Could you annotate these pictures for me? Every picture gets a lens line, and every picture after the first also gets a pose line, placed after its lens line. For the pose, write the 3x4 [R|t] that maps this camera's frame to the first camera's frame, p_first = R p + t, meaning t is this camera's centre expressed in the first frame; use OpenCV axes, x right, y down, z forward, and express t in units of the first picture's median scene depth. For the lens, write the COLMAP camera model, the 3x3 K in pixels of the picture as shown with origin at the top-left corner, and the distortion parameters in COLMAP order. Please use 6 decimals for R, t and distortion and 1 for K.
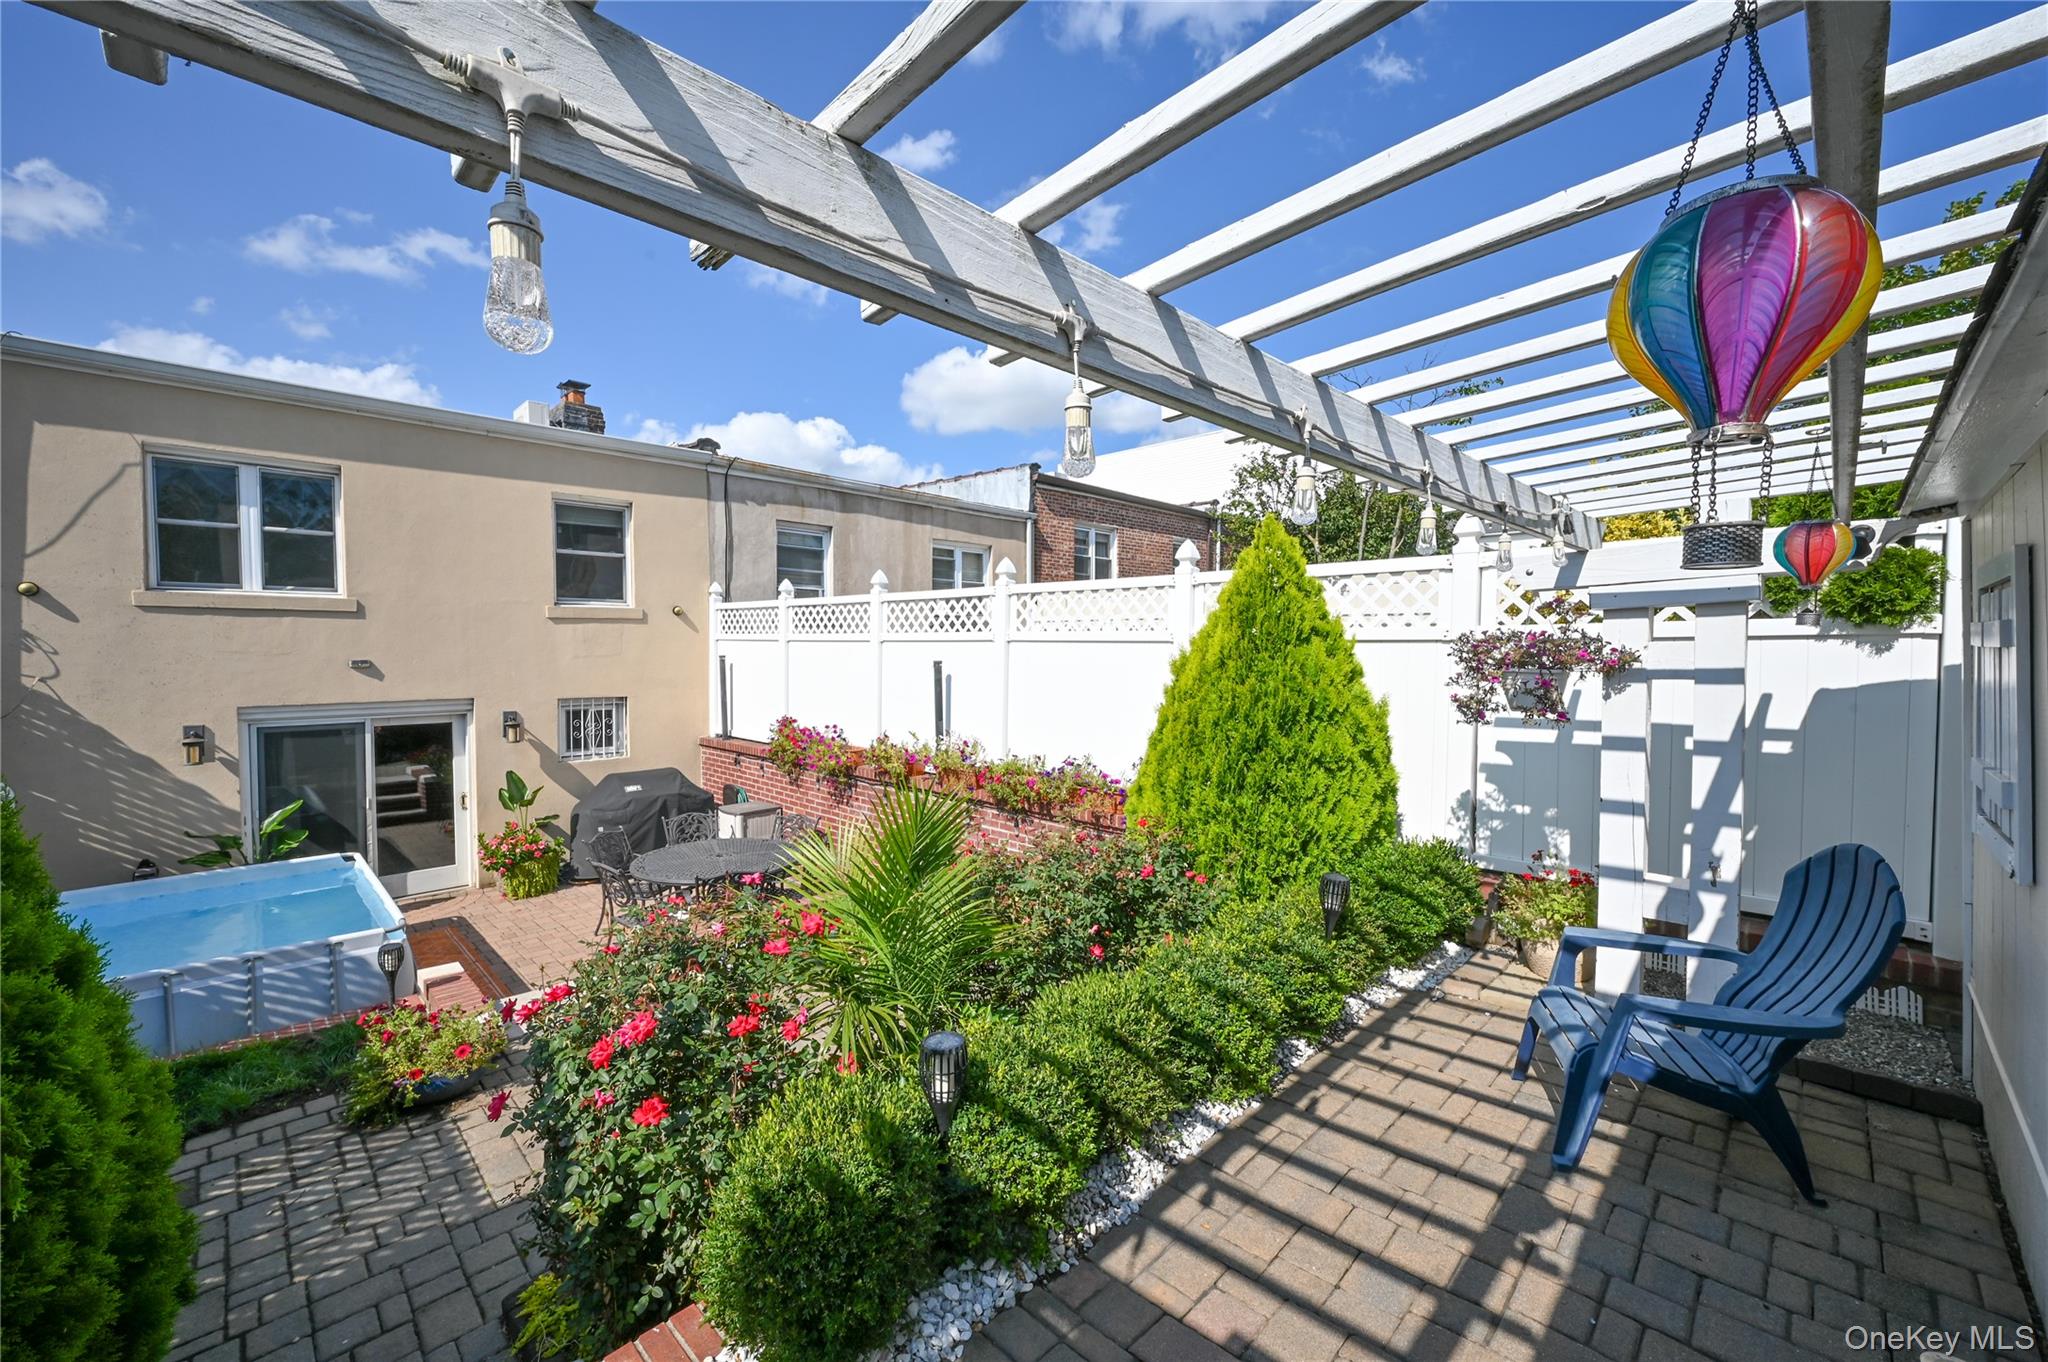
lens RADIAL K [[803.0, 0, 1018.8], [0, 803.0, 668.3], [0, 0, 1]] dist [0.000558, -0.000142]
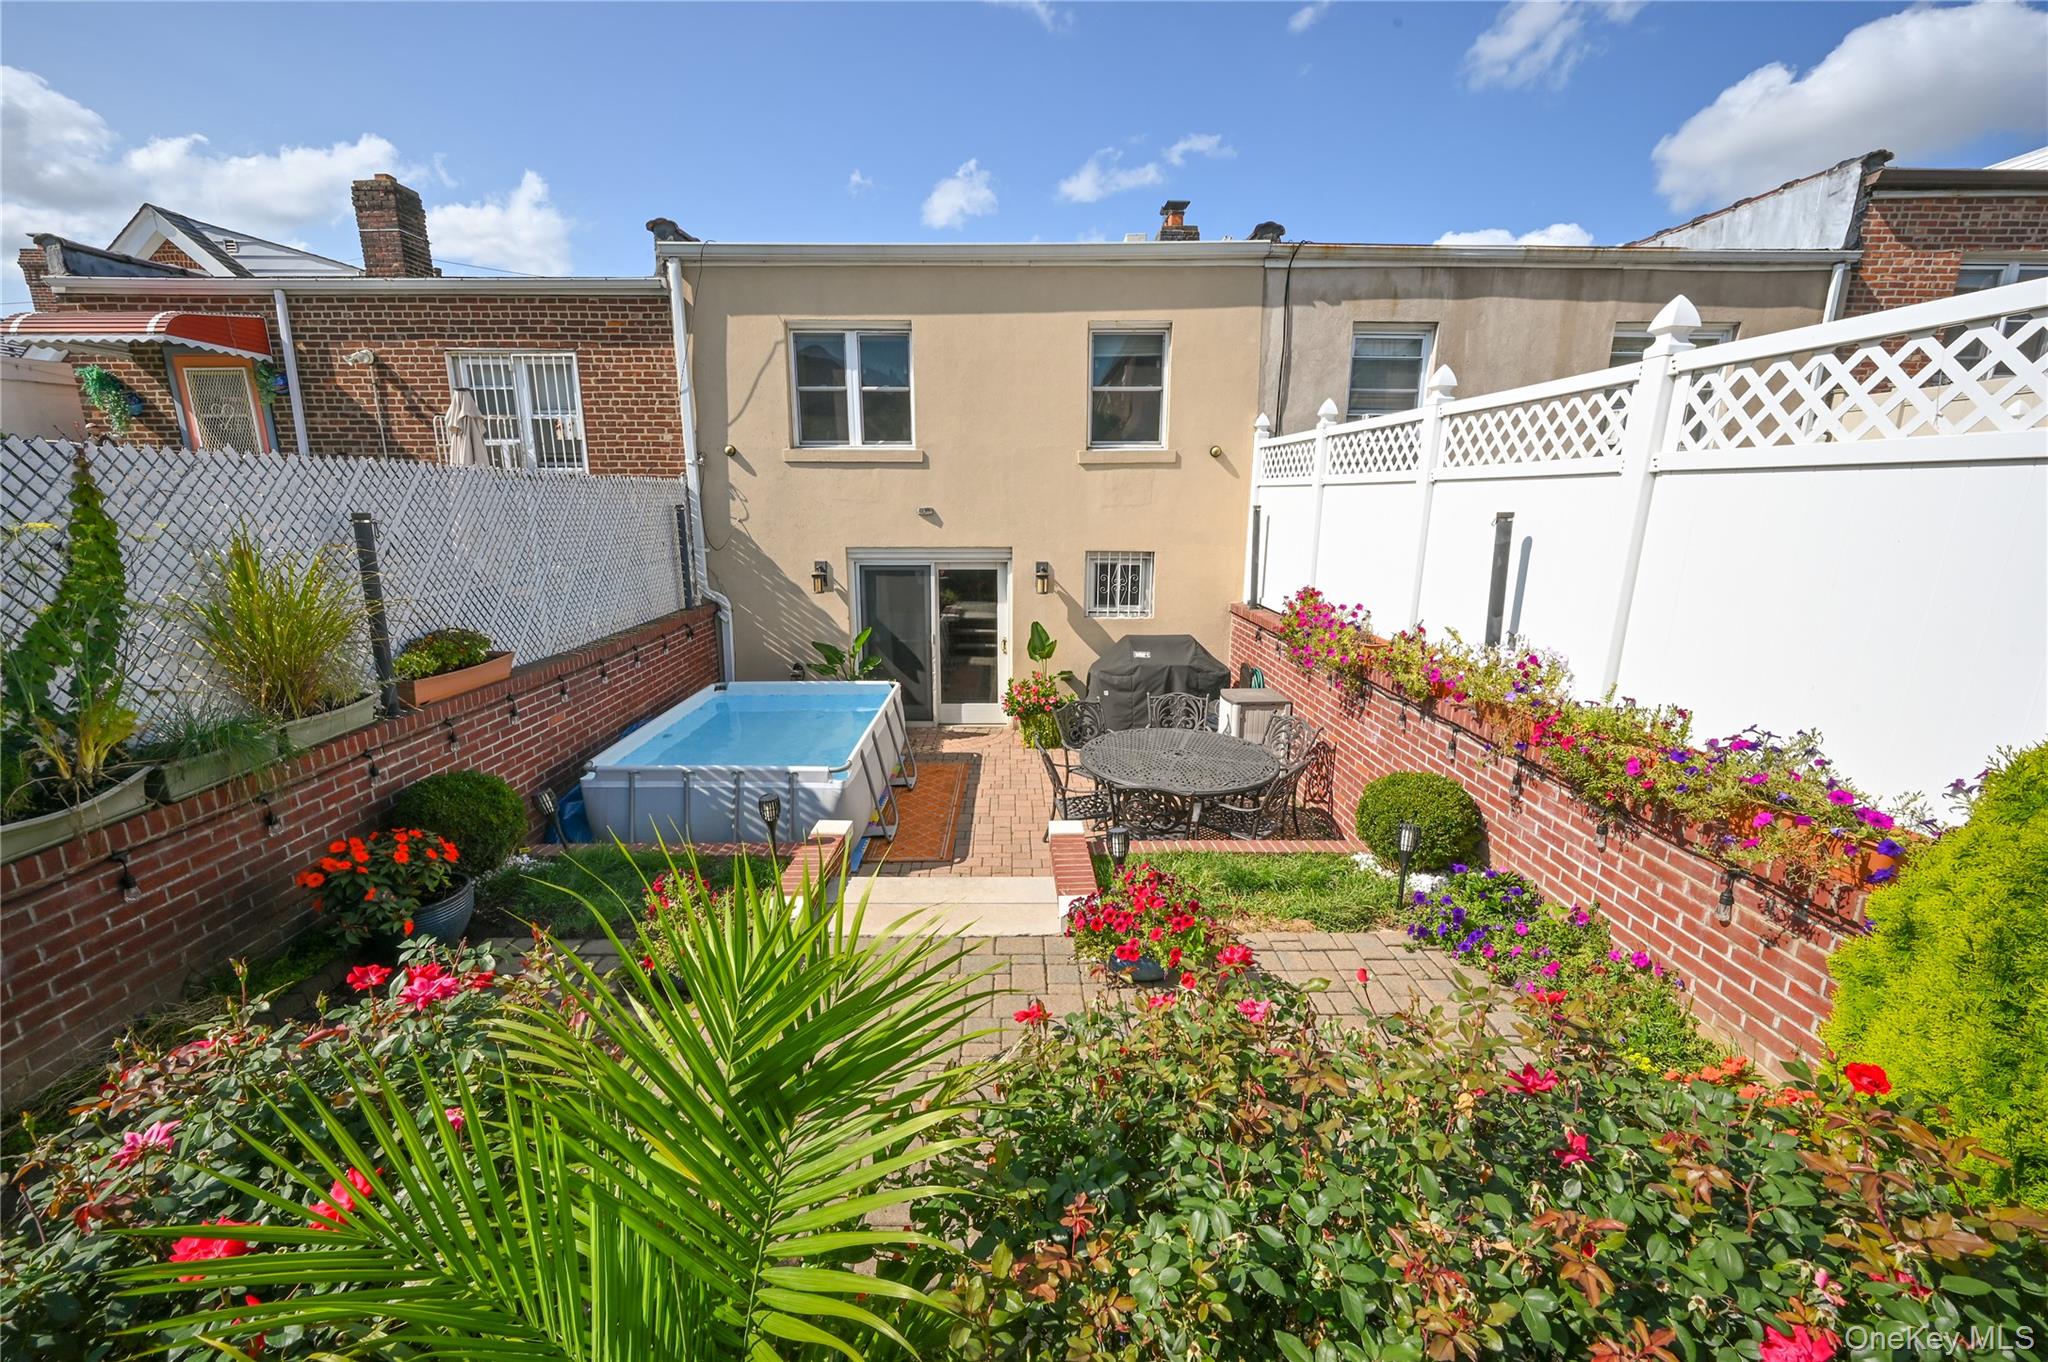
lens RADIAL K [[803.0, 0, 1021.5], [0, 803.0, 678.4], [0, 0, 1]] dist [0.000558, -0.000142]
pose [[0.716264, 0.149670, -0.681590, 0.049118], [-0.017877, 0.980343, 0.196487, 0.000184], [0.697600, -0.128552, 0.704861, 0.268660]]
